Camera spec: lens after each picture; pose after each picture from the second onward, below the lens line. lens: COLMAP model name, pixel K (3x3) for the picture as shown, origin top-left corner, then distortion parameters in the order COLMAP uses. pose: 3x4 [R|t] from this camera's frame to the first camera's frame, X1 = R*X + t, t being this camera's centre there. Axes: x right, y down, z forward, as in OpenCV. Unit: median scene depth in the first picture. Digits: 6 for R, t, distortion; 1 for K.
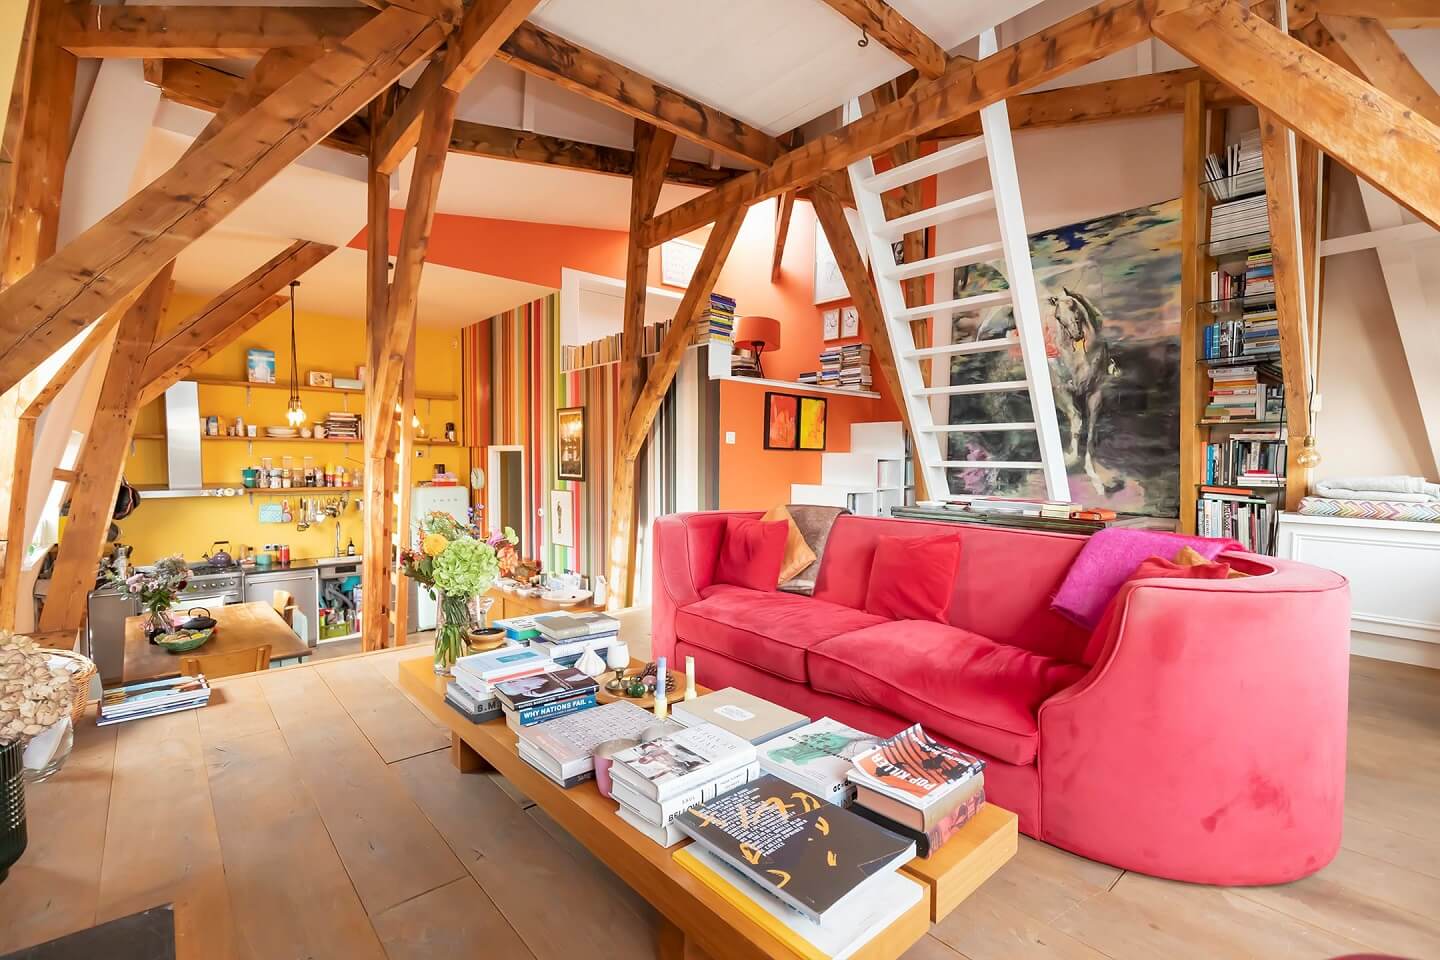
lens RADIAL K [[669.2, 0, 742.6], [0, 669.2, 482.6], [0, 0, 1]] dist [0.005782, -0.000480]
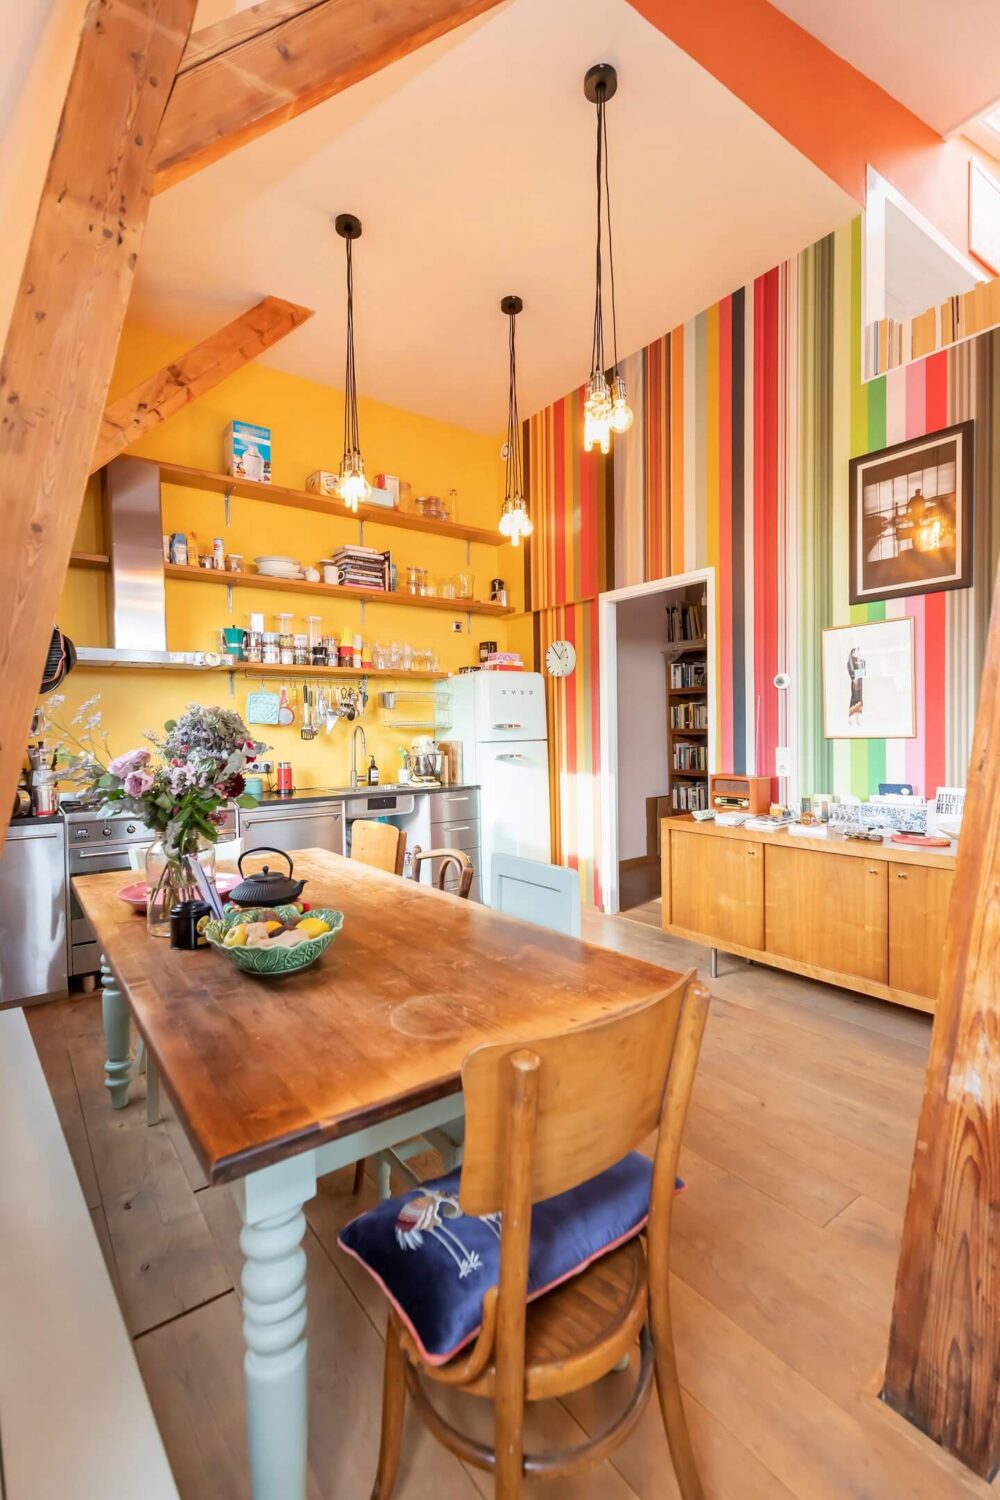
lens RADIAL K [[697.1, 0, 531.7], [0, 697.1, 751.5], [0, 0, 1]] dist [0.005782, -0.000480]
pose [[0.996544, -0.018425, -0.080995, -0.605959], [0.017990, 0.999820, -0.006099, 0.133397], [0.081093, 0.004621, 0.996696, 0.590615]]
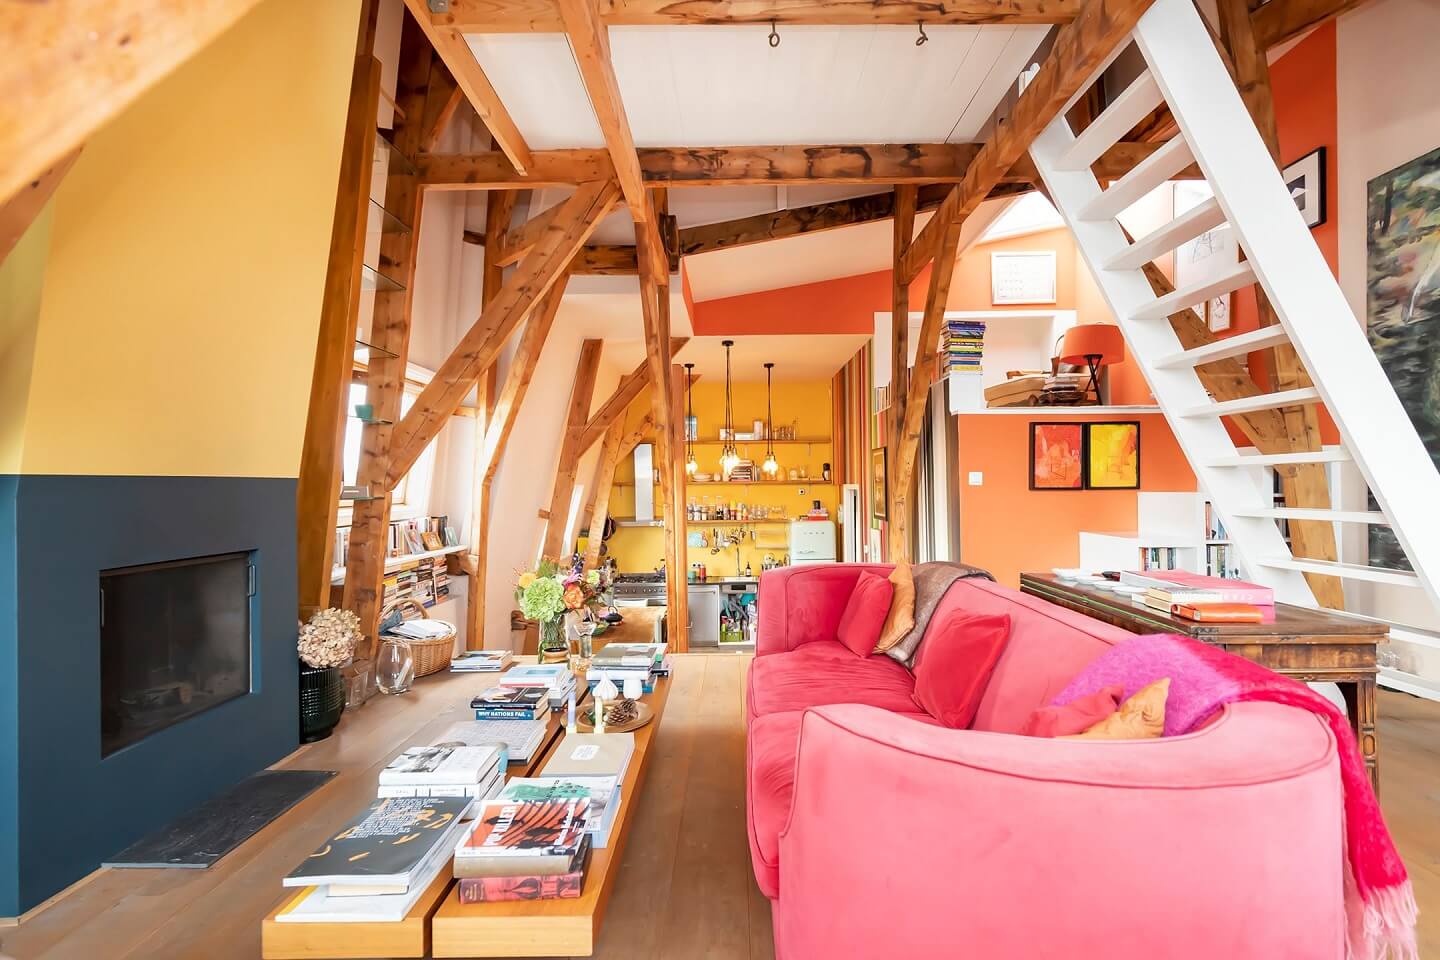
lens RADIAL K [[669.2, 0, 709.5], [0, 669.2, 491.6], [0, 0, 1]] dist [0.005782, -0.000480]
pose [[0.724369, -0.011776, -0.689312, 0.317980], [-0.005644, 0.999719, -0.023011, -0.025689], [0.689390, 0.020559, 0.724099, 0.104898]]
